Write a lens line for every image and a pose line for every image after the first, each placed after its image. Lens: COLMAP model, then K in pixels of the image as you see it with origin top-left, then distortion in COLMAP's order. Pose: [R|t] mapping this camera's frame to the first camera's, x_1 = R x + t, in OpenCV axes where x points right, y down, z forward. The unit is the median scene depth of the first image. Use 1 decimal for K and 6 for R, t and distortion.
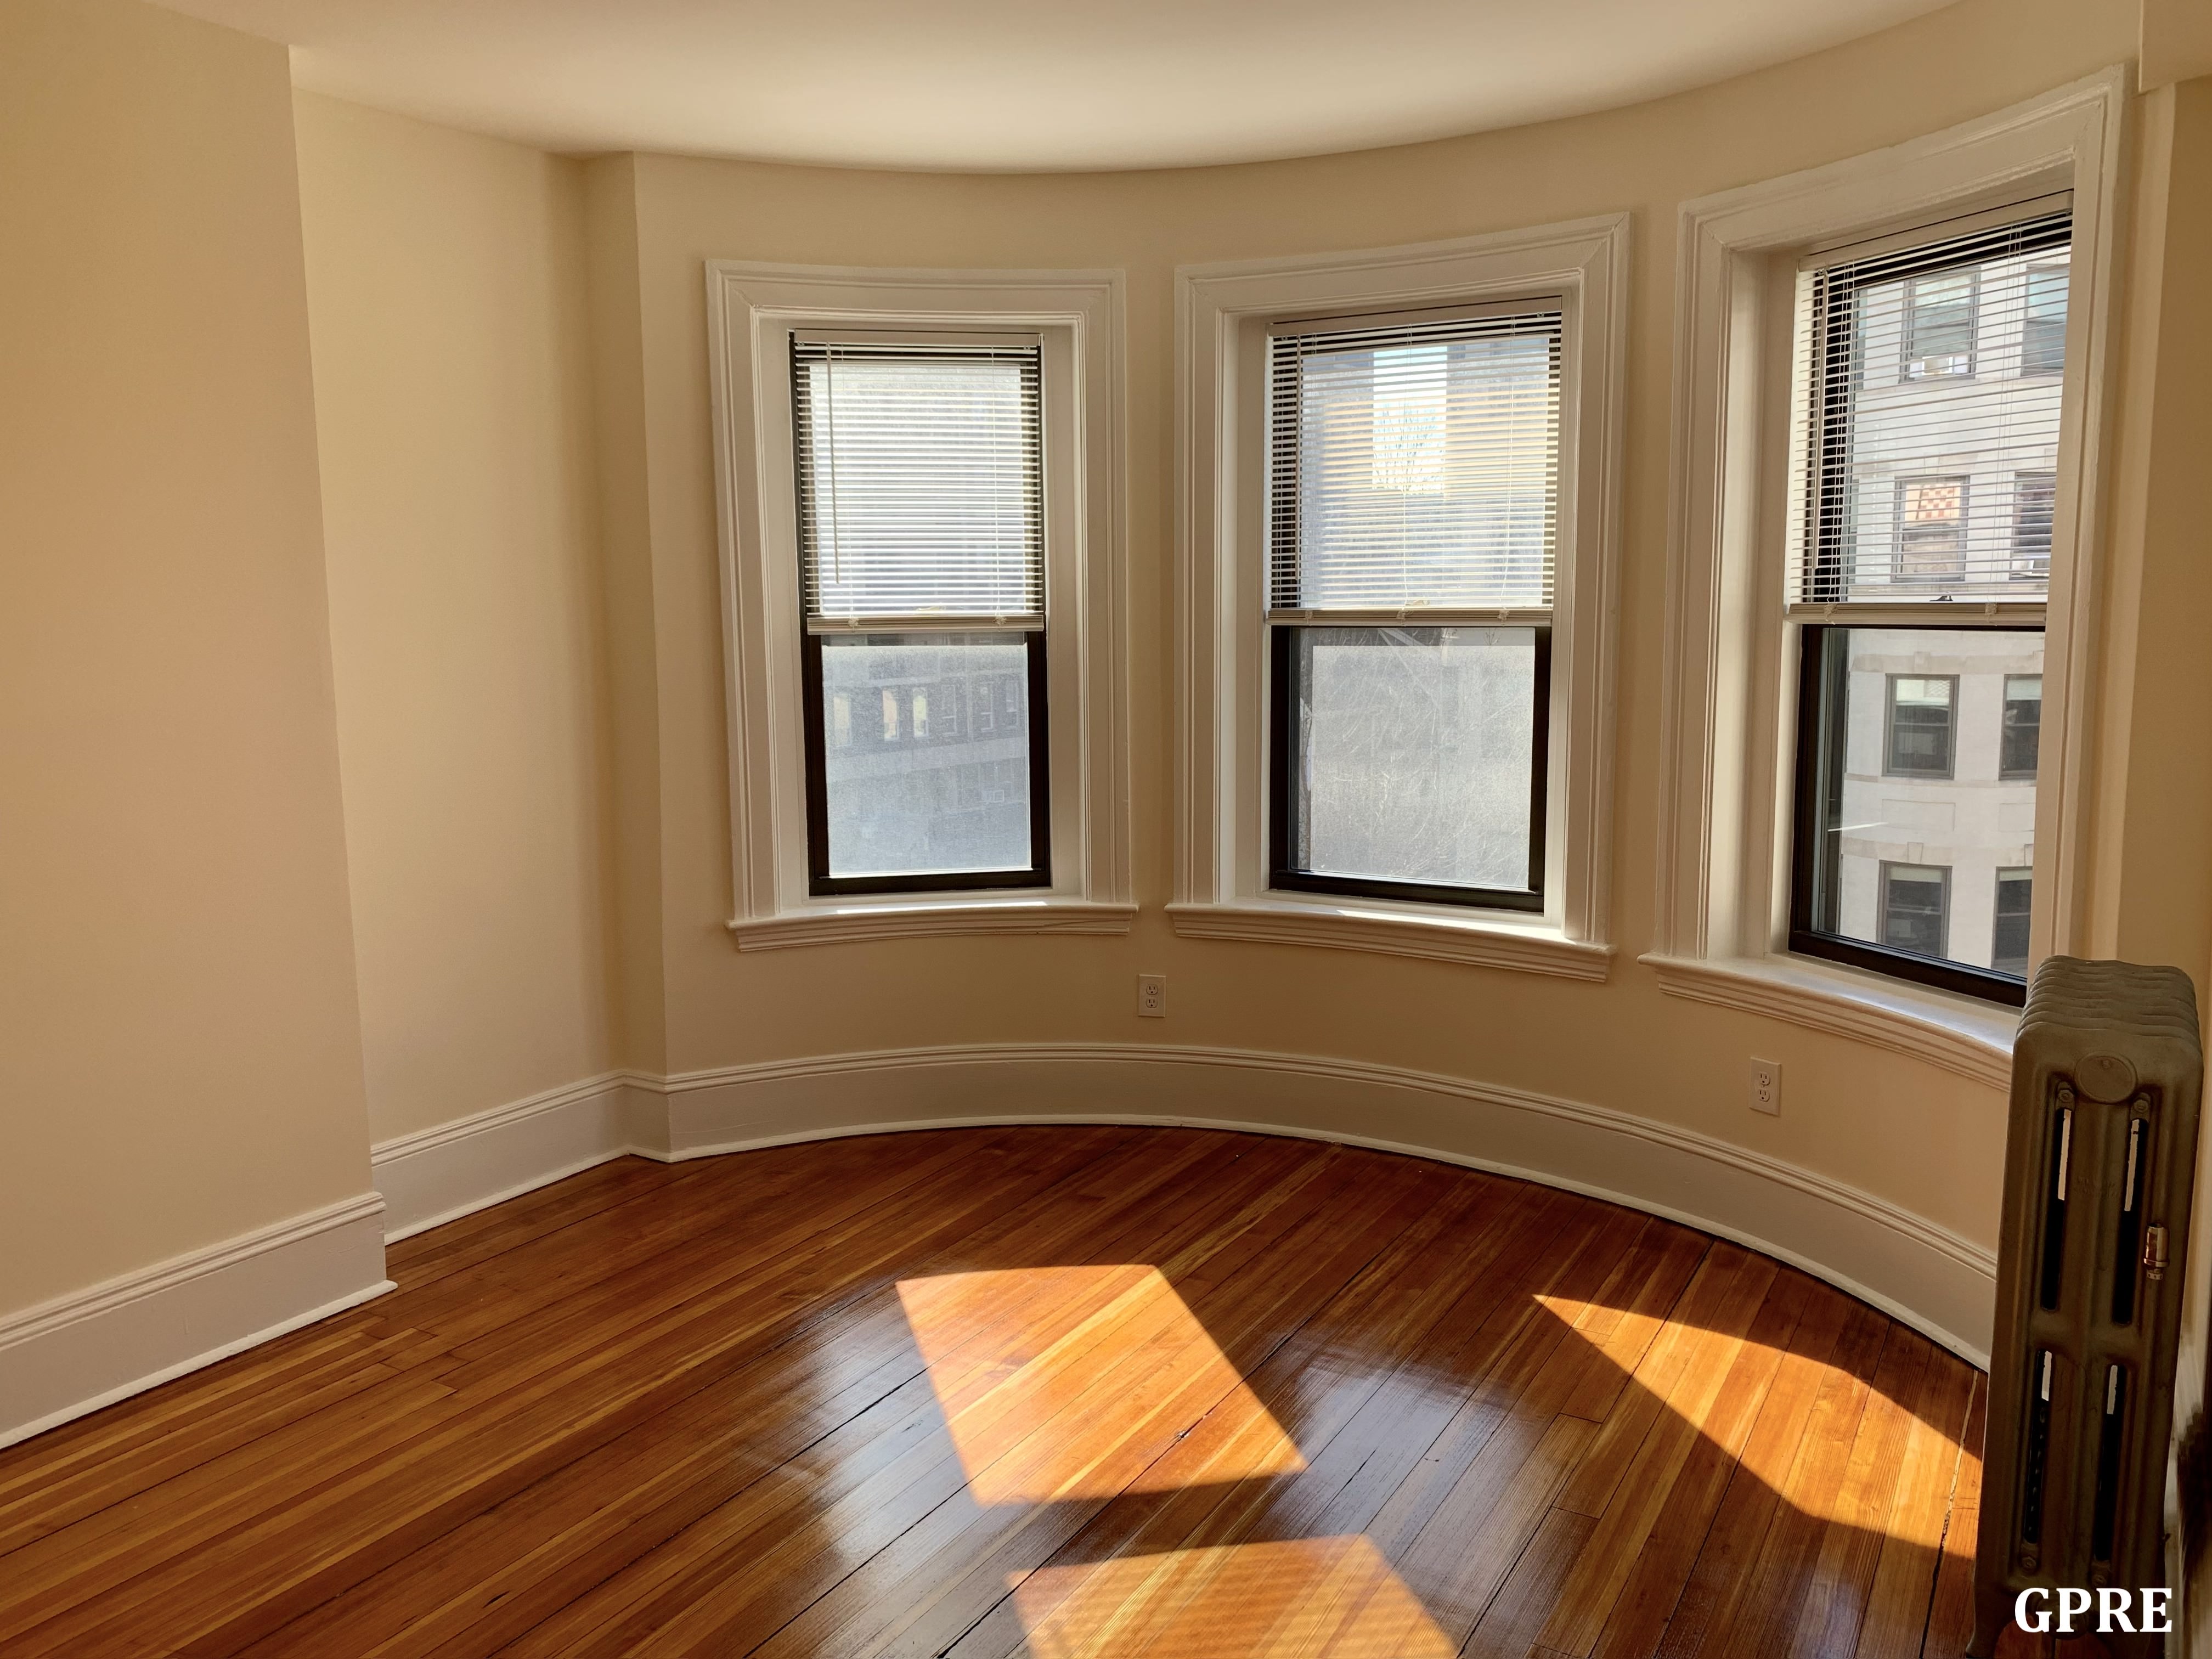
lens RADIAL K [[1694.1, 0, 1029.0], [0, 1694.1, 789.6], [0, 0, 1]] dist [0.046089, -0.059800]
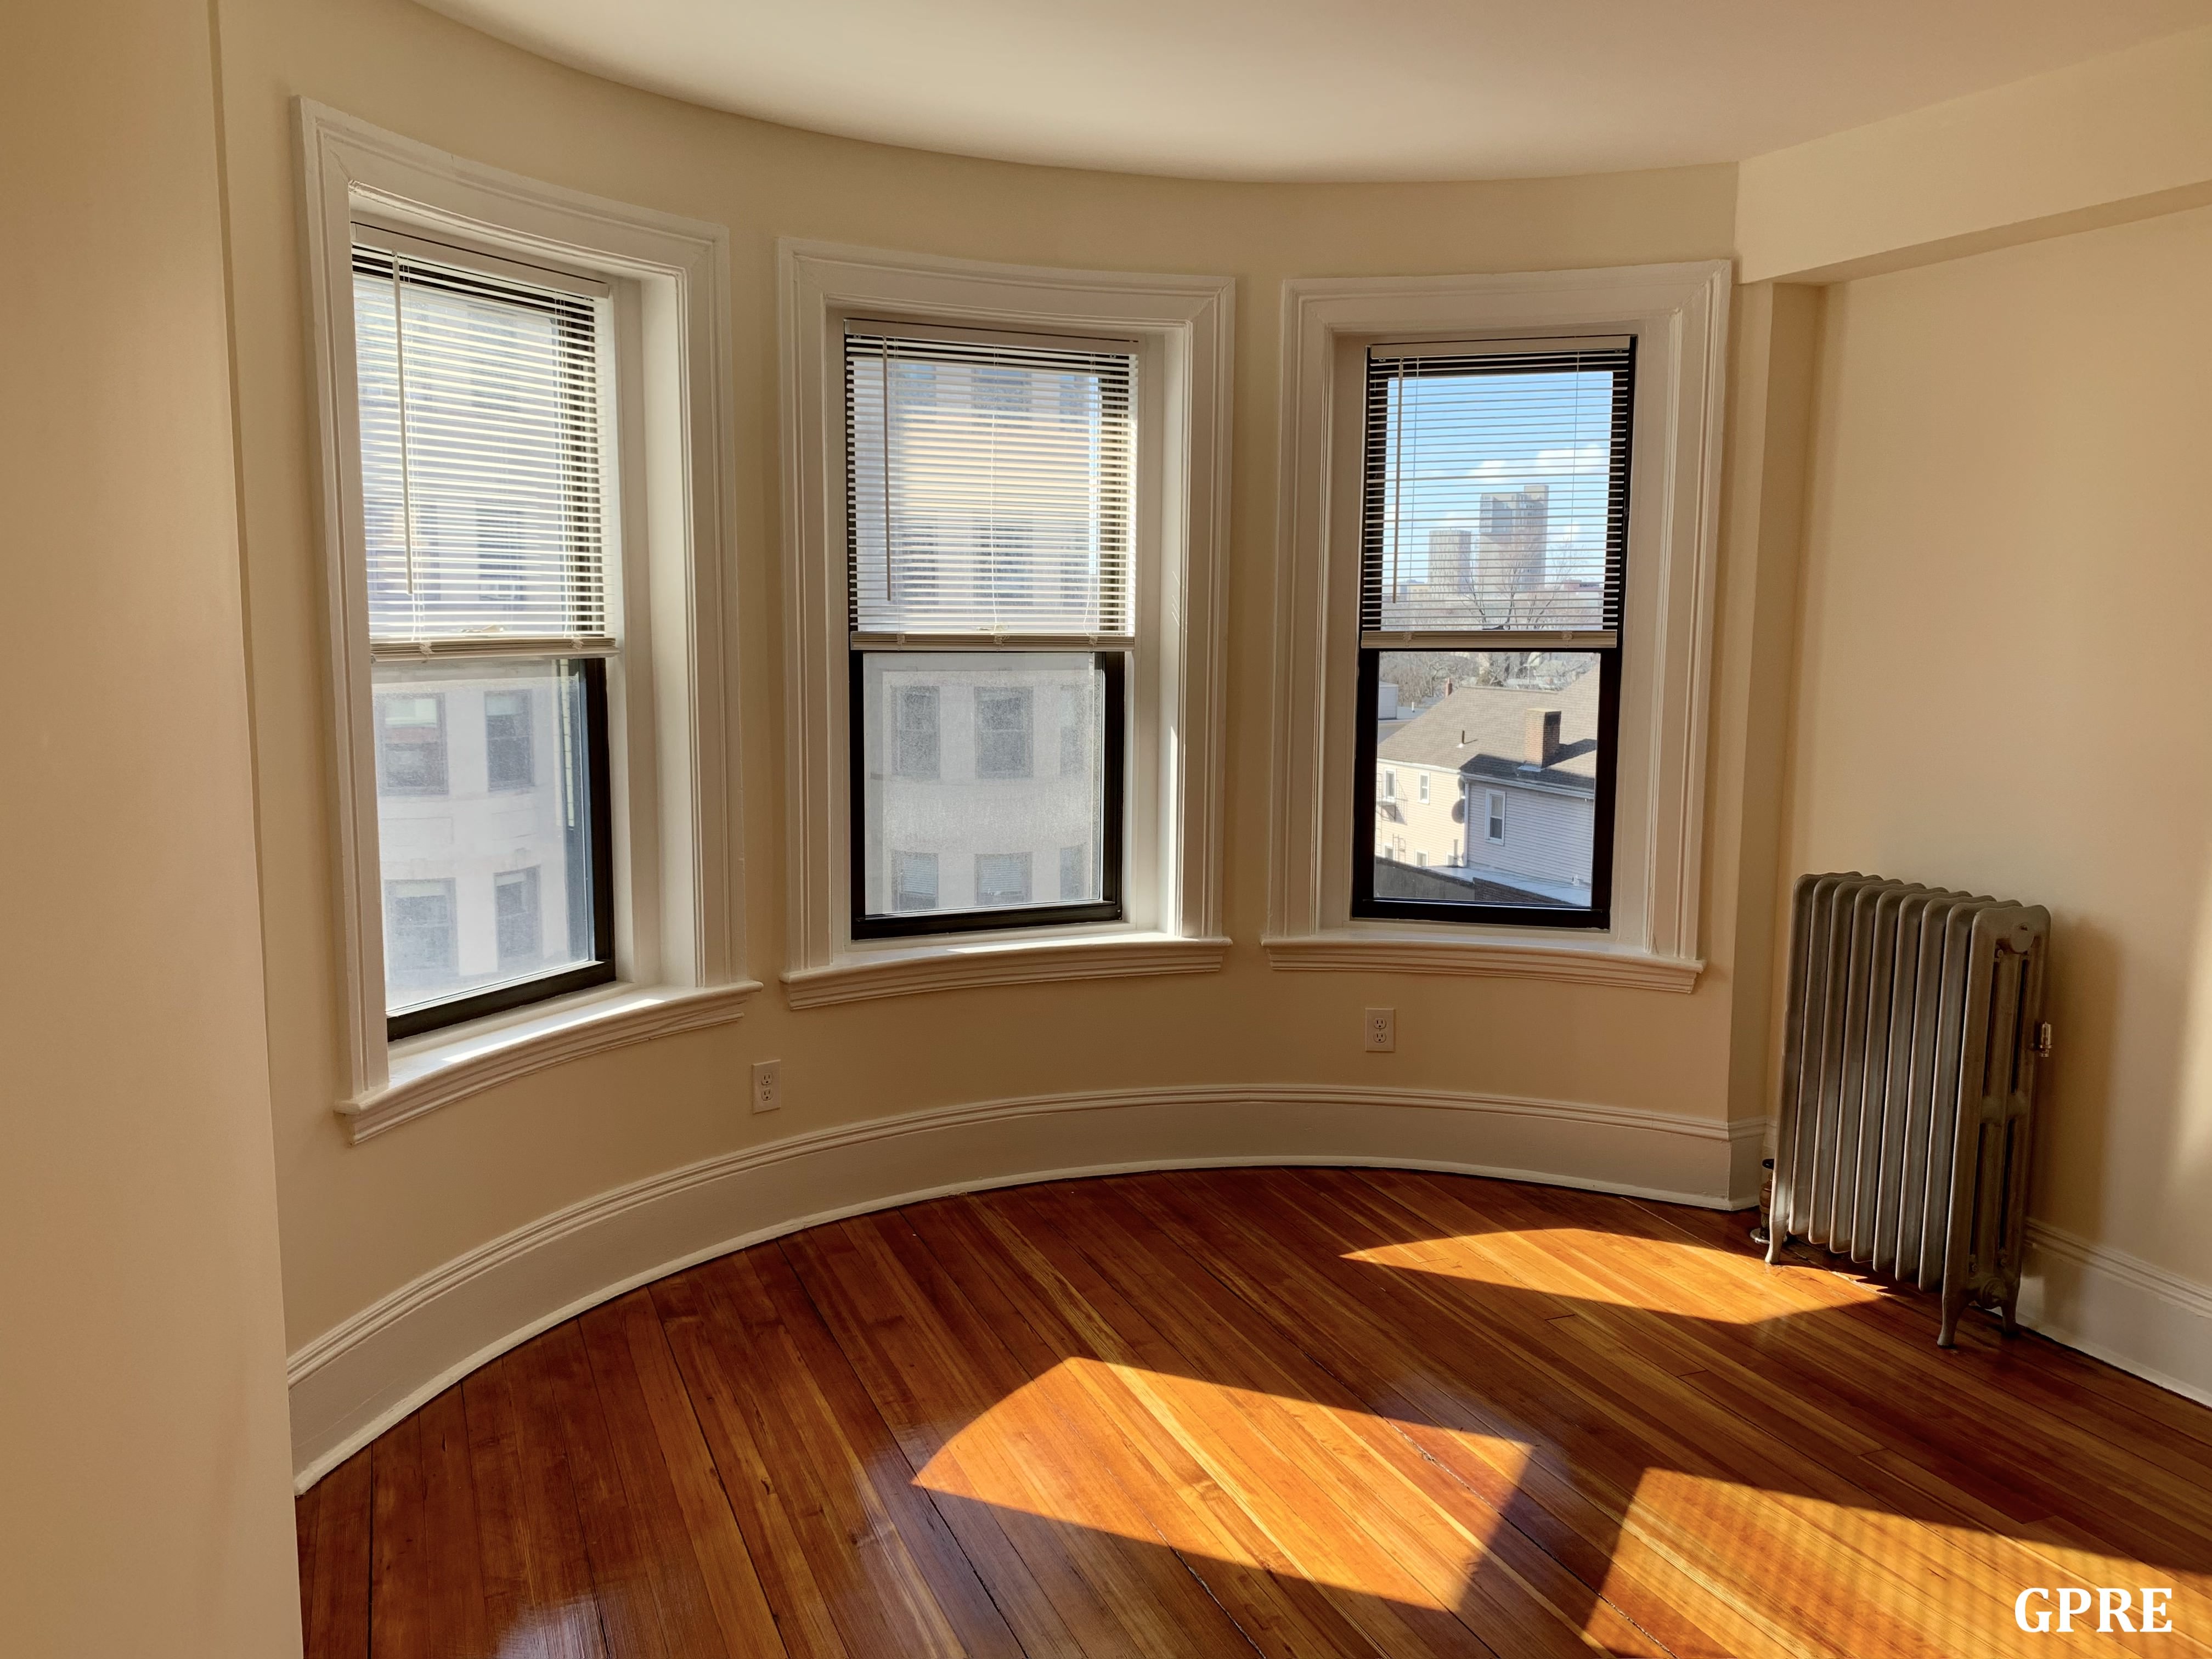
lens RADIAL K [[1694.1, 0, 1218.5], [0, 1694.1, 794.7], [0, 0, 1]] dist [0.046089, -0.059800]
pose [[0.581766, -0.076779, 0.809724, -0.542741], [0.083906, 0.995888, 0.034147, -0.038864], [-0.809017, 0.048075, 0.585816, 0.349931]]
